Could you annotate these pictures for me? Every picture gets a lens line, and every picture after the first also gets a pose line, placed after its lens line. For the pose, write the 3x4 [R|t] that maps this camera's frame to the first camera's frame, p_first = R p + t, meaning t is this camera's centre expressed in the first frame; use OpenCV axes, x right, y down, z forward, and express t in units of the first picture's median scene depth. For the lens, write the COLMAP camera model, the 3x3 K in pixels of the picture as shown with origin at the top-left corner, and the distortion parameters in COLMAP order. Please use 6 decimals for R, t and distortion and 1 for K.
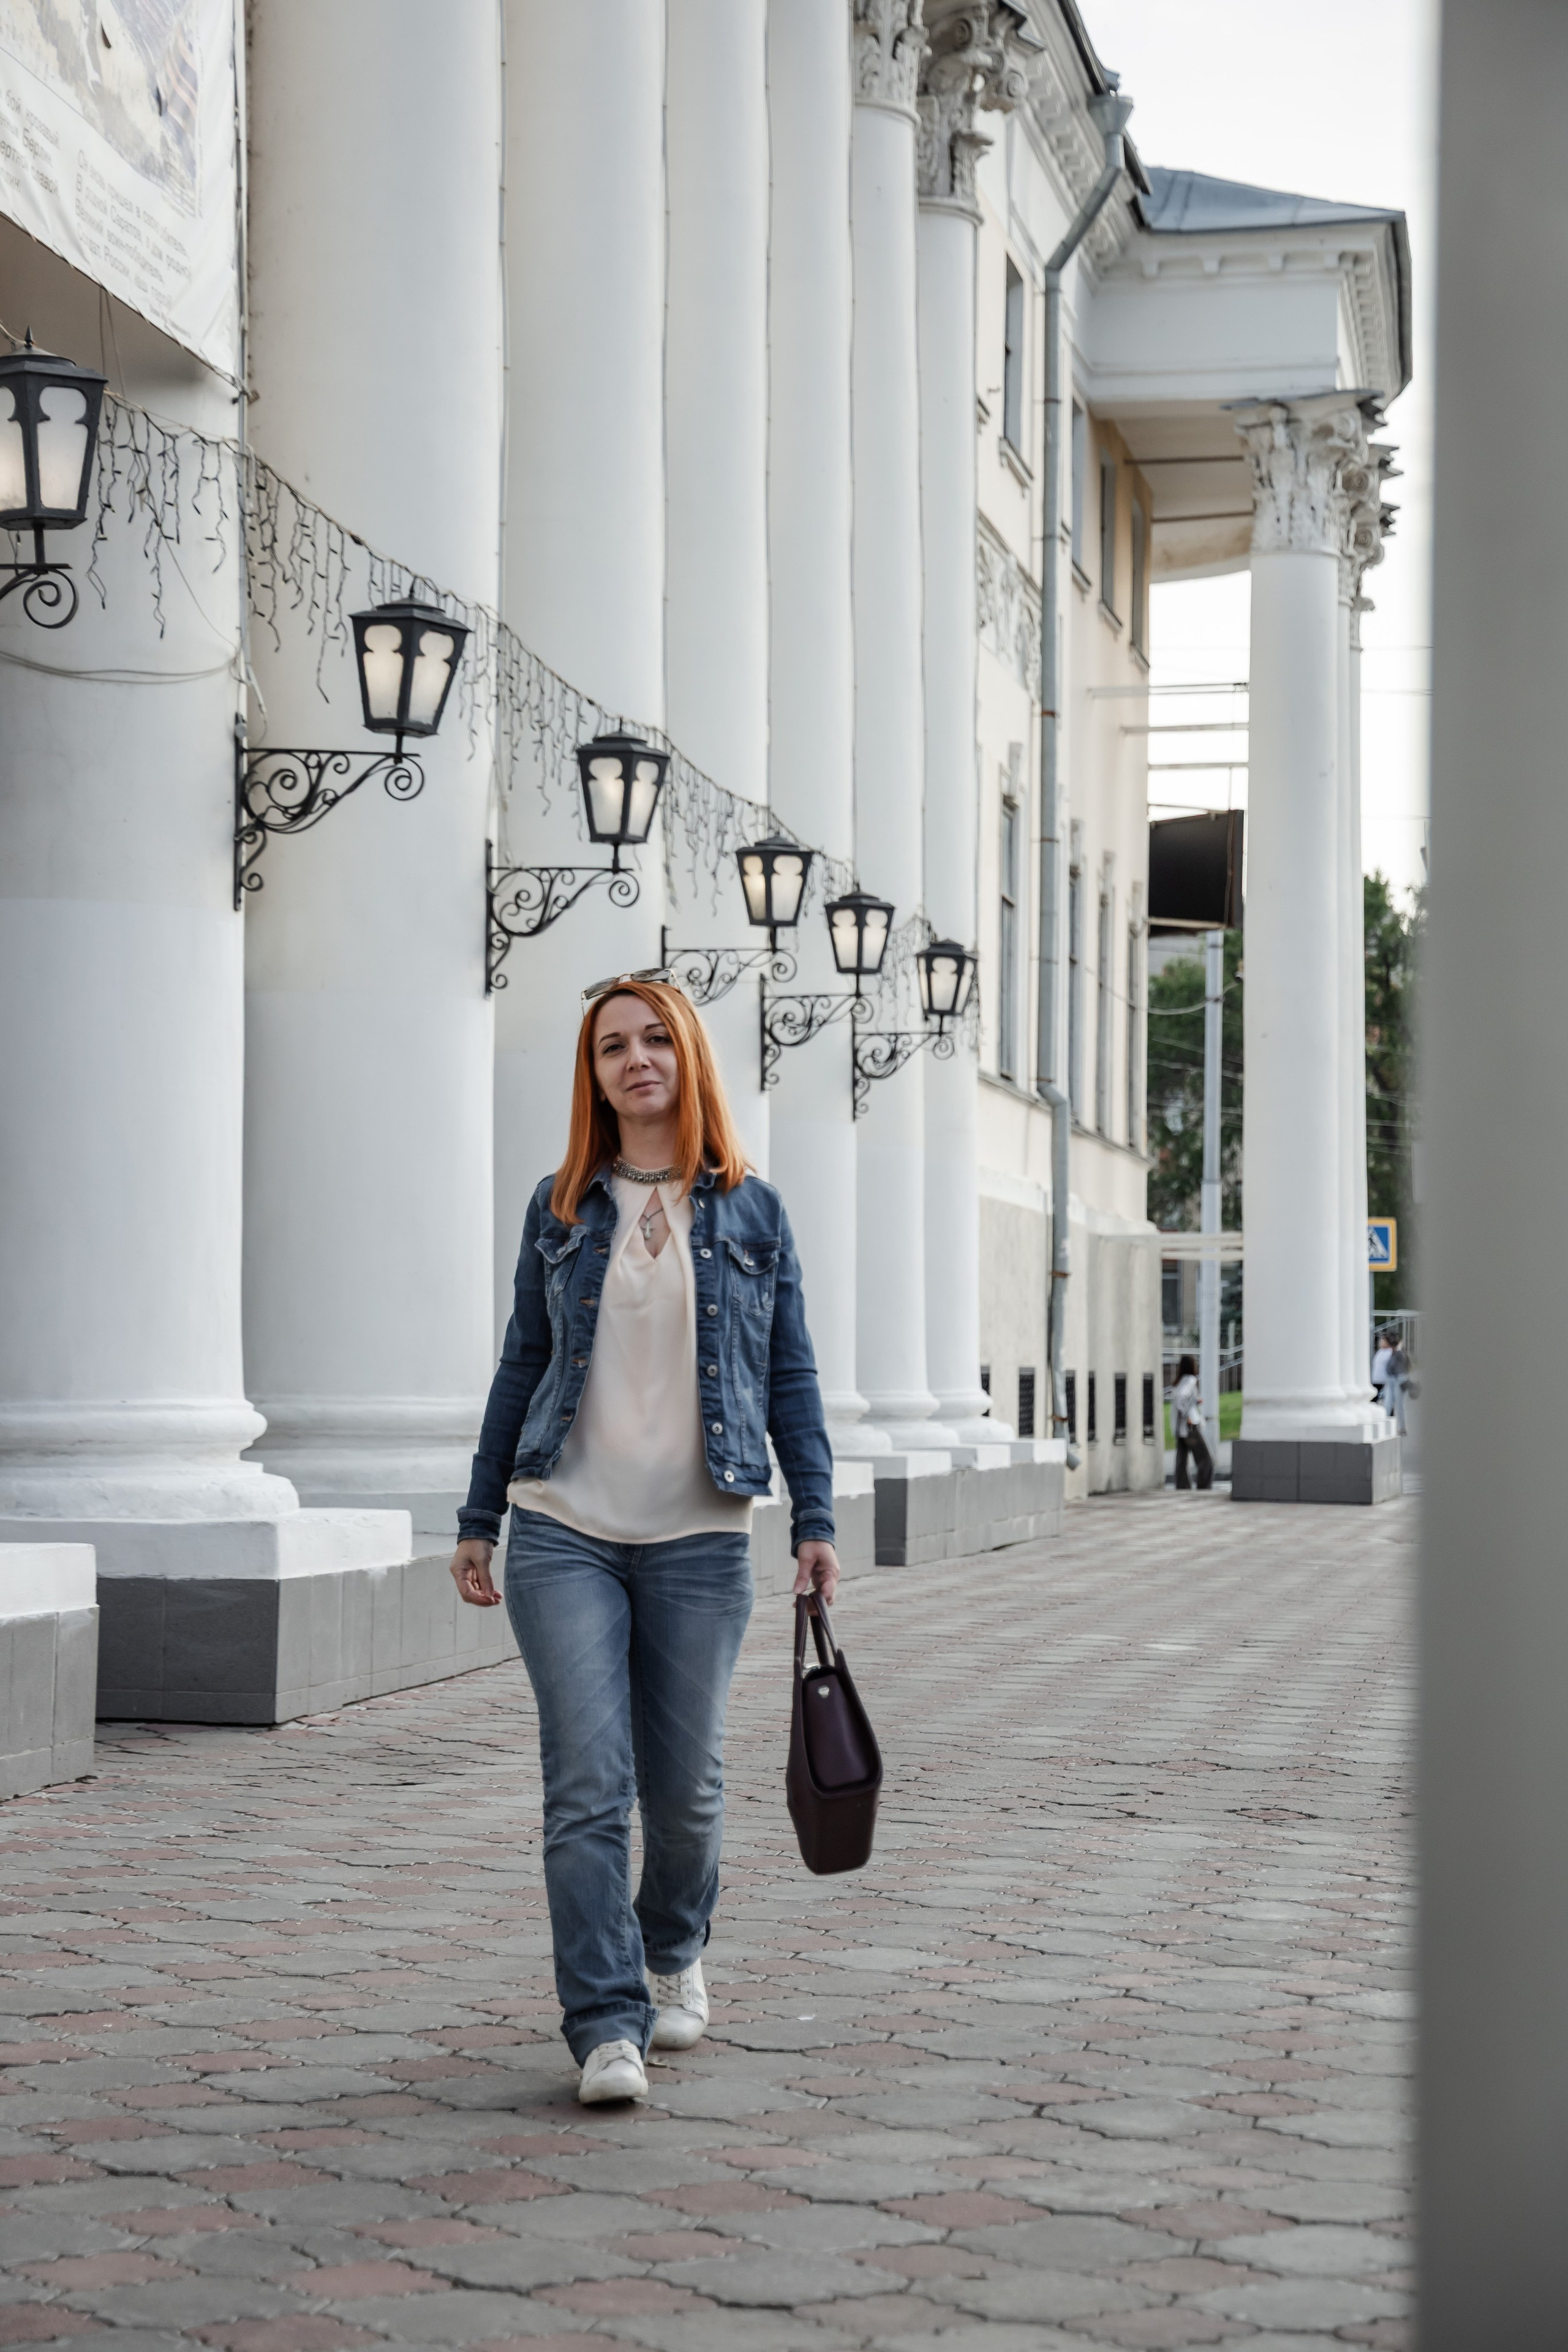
lens RADIAL K [[4813.7, 0, 788.6], [0, 4813.7, 1174.1], [0, 0, 1]] dist [0.053191, 0.000000]
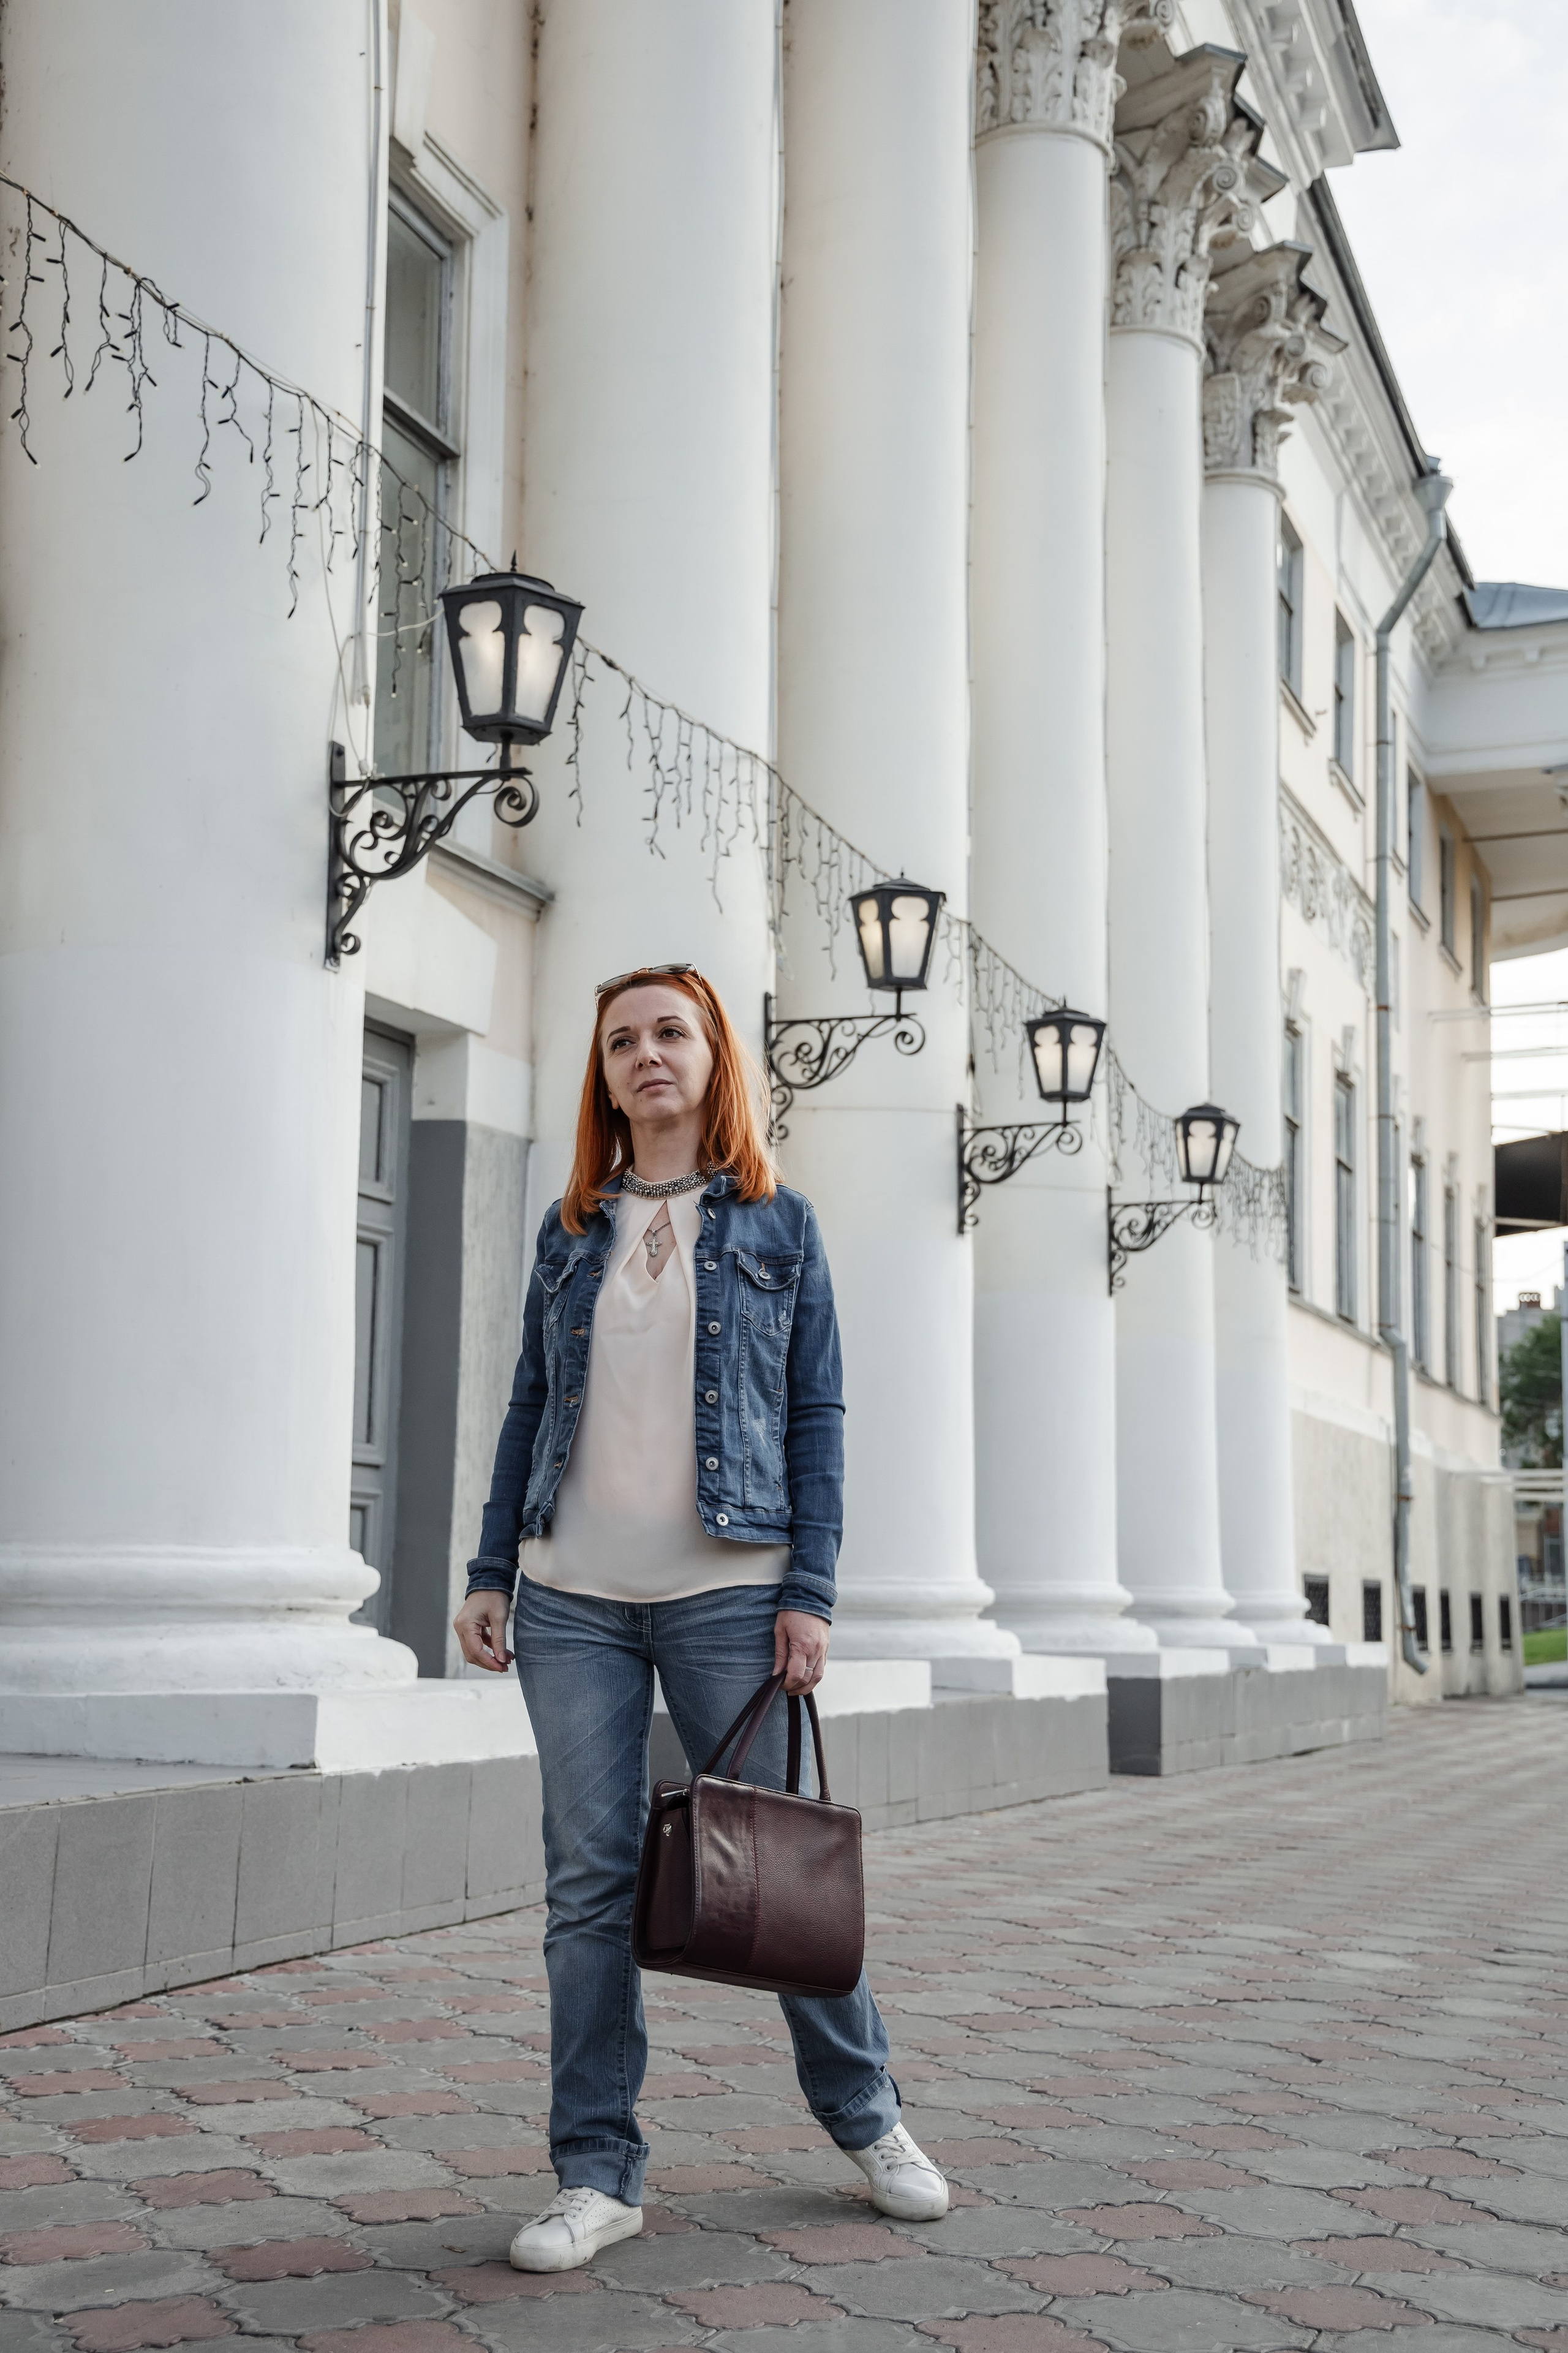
lens RADIAL K [[3000.8, 0, 762.8], [0, 3000.8, 1197.6], [0, 0, 1]] dist [0.204295, 0.000000]
pose [[0.984444, -0.019341, -0.174631, 0.038602], [0.002879, 0.995565, -0.094029, 0.019496], [0.175675, 0.092063, 0.980134, 0.308955]]
